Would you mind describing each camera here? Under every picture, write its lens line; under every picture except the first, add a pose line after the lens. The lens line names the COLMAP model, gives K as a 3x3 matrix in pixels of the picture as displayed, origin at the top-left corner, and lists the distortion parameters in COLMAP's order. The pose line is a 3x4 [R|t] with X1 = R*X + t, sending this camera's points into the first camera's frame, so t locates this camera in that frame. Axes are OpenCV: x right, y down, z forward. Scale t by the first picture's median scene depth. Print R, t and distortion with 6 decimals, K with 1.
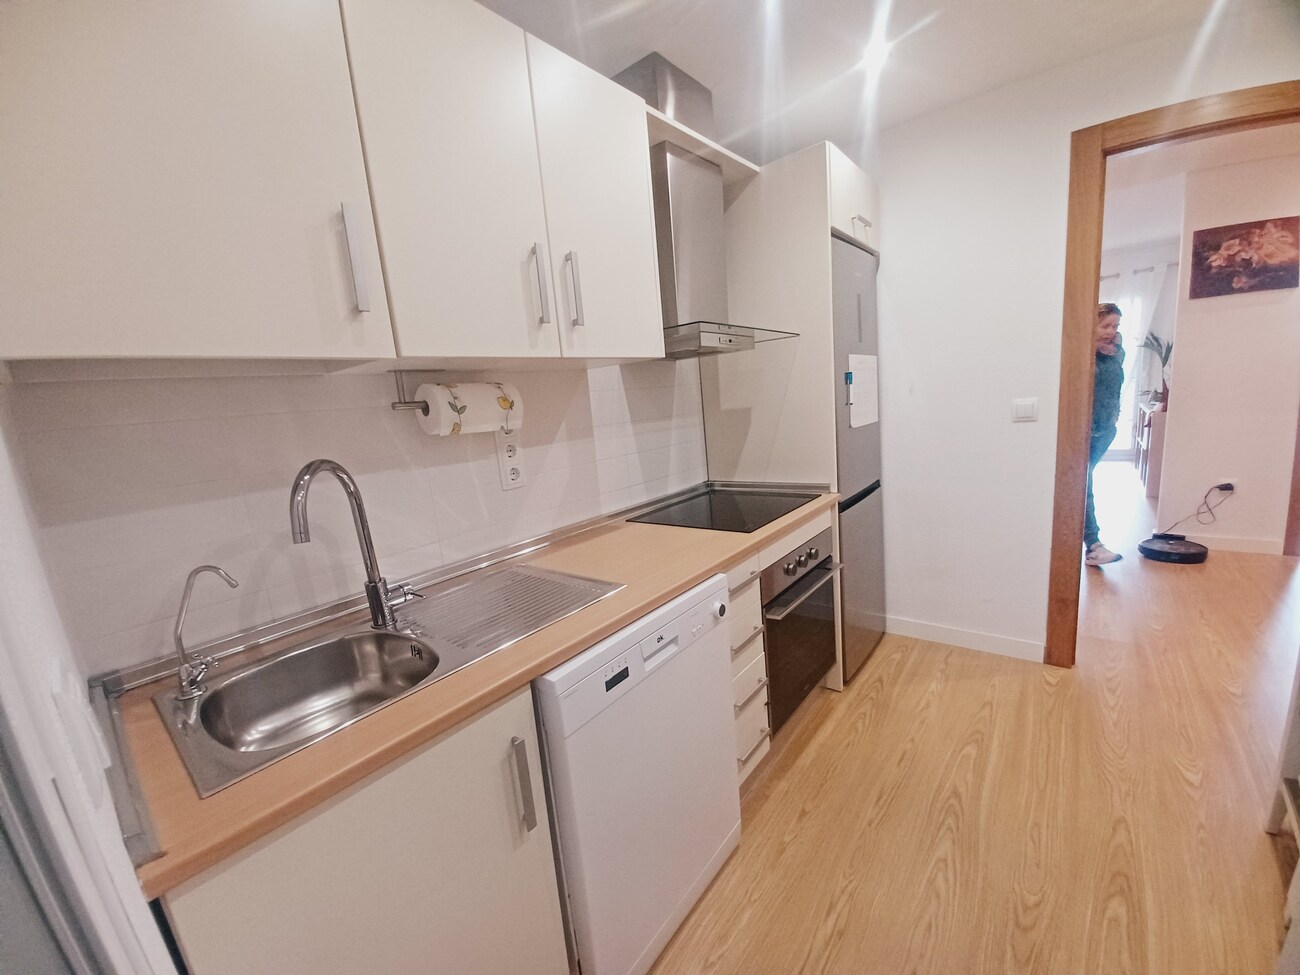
lens RADIAL K [[516.5, 0, 650.0], [0, 516.5, 497.1], [0, 0, 1]] dist [0.012302, -0.015519]
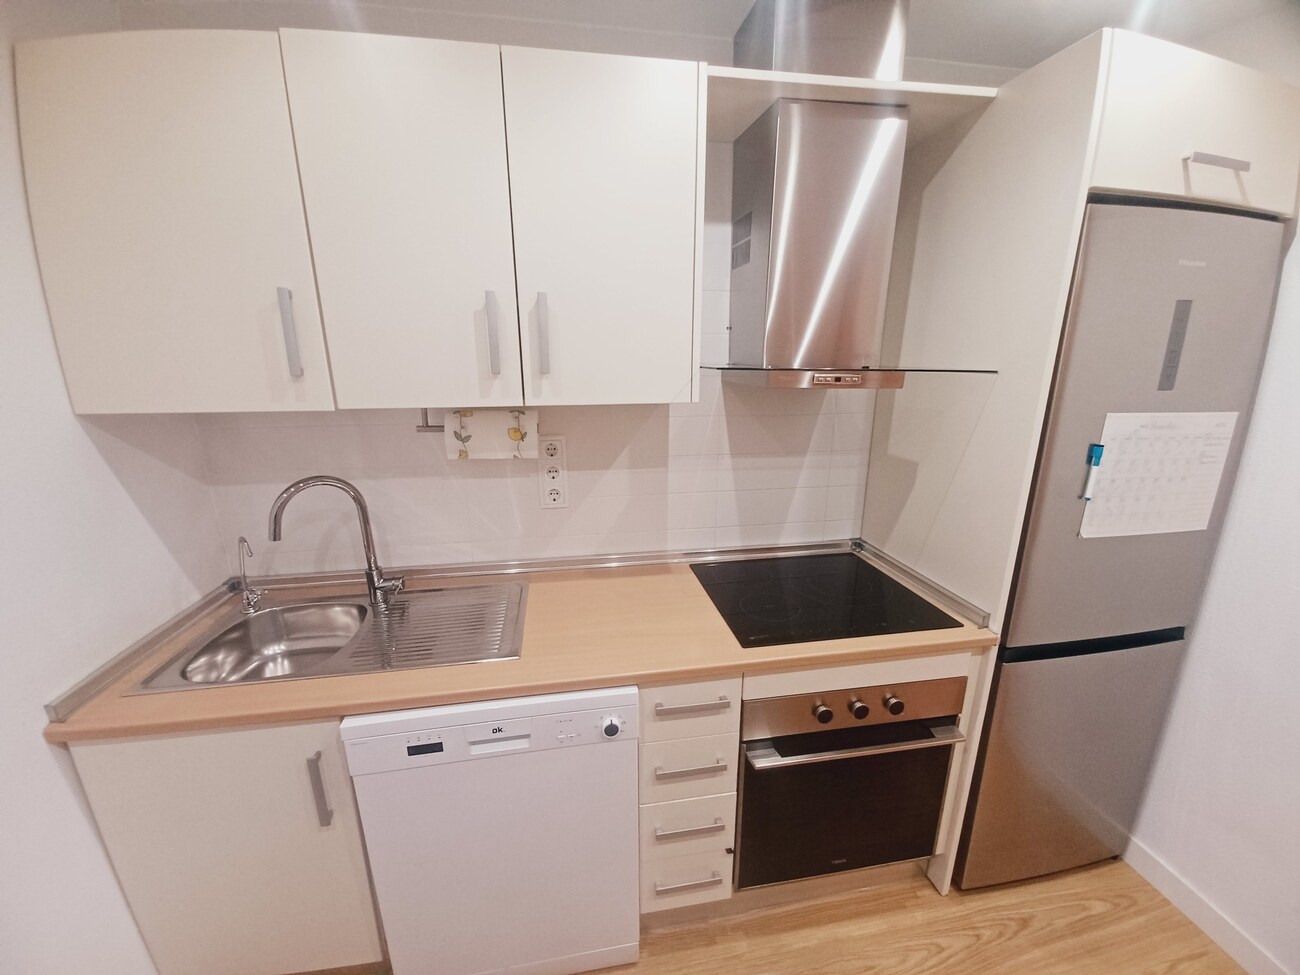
lens RADIAL K [[511.1, 0, 644.3], [0, 511.1, 497.4], [0, 0, 1]] dist [0.009251, -0.012484]
pose [[0.748224, 0.259713, -0.610500, 0.475044], [-0.187694, 0.965466, 0.180683, -0.248105], [0.636343, -0.020604, 0.771131, 0.321792]]
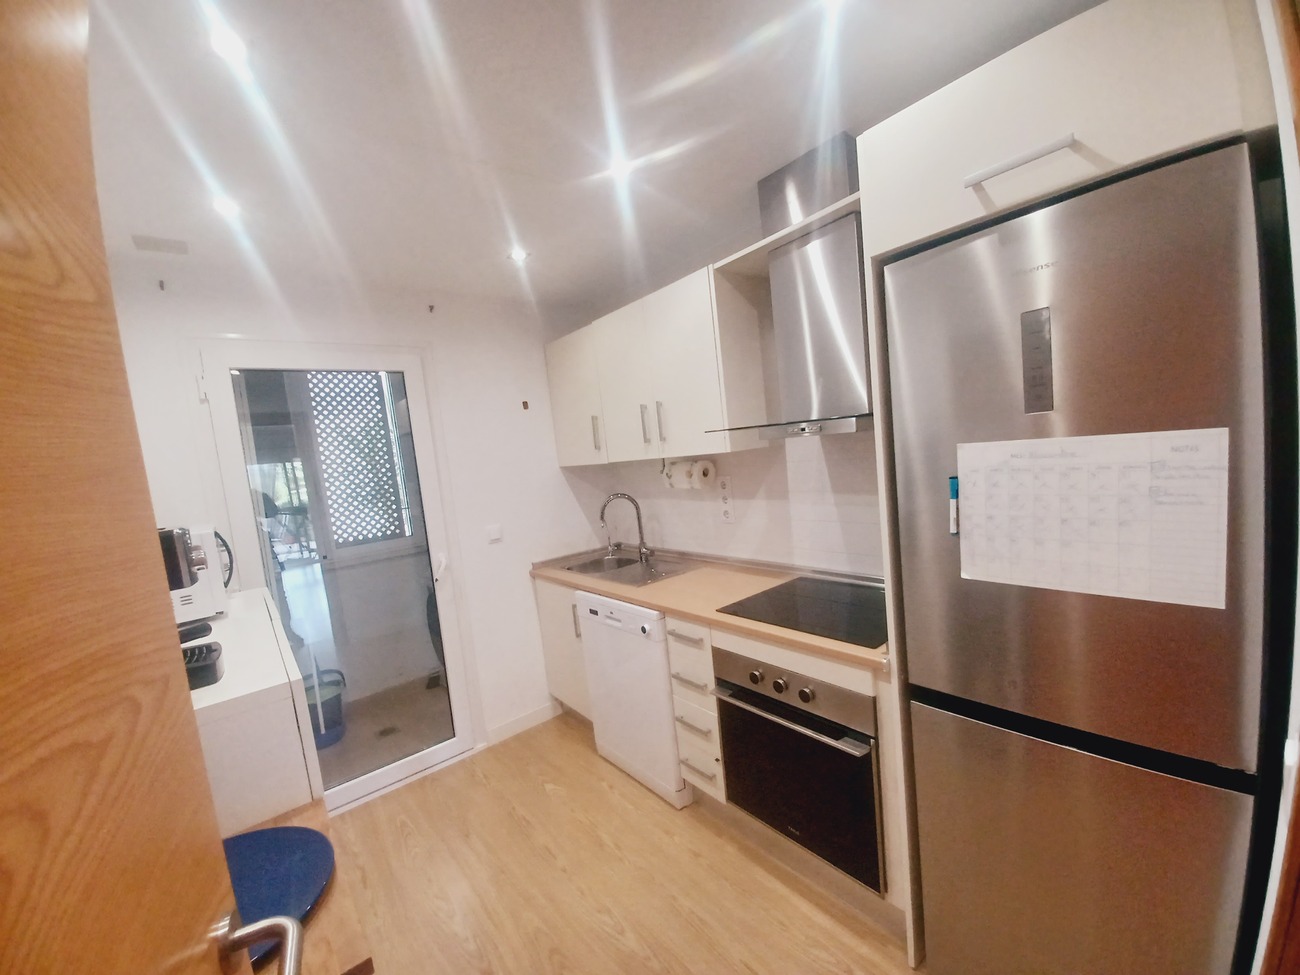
lens RADIAL K [[520.1, 0, 635.8], [0, 520.1, 497.8], [0, 0, 1]] dist [-0.001195, -0.000282]
pose [[-0.210401, 0.202783, -0.956353, 1.260188], [-0.054677, 0.974279, 0.218613, -0.411790], [0.976085, 0.098287, -0.193902, 1.000061]]
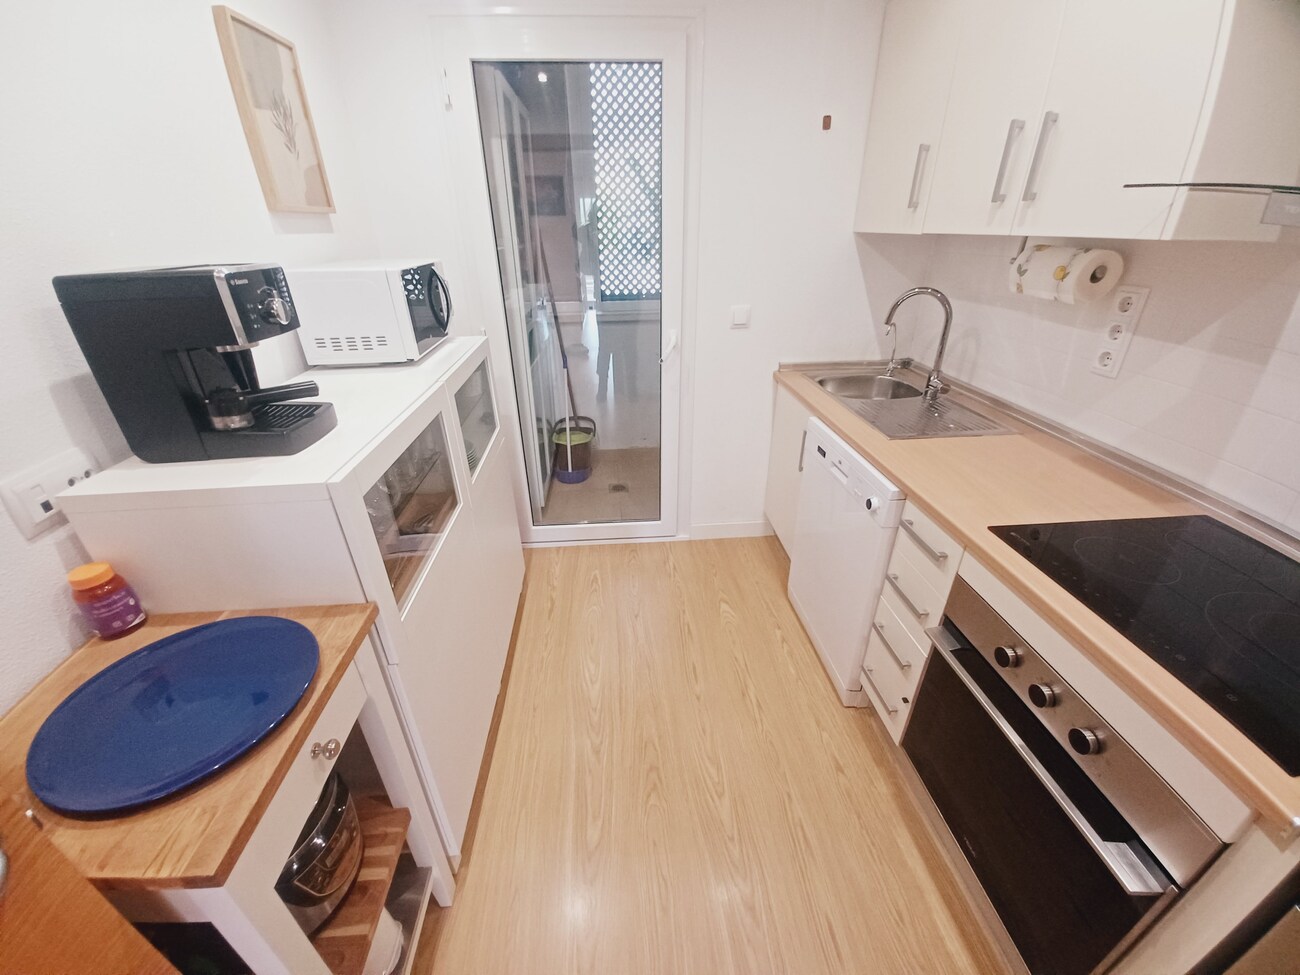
lens RADIAL K [[511.1, 0, 644.3], [0, 511.1, 497.4], [0, 0, 1]] dist [0.009251, -0.012484]
pose [[-0.721597, 0.413495, -0.555265, 0.872755], [-0.044444, 0.772722, 0.633187, -0.370818], [0.690885, 0.481584, -0.539216, 1.006813]]
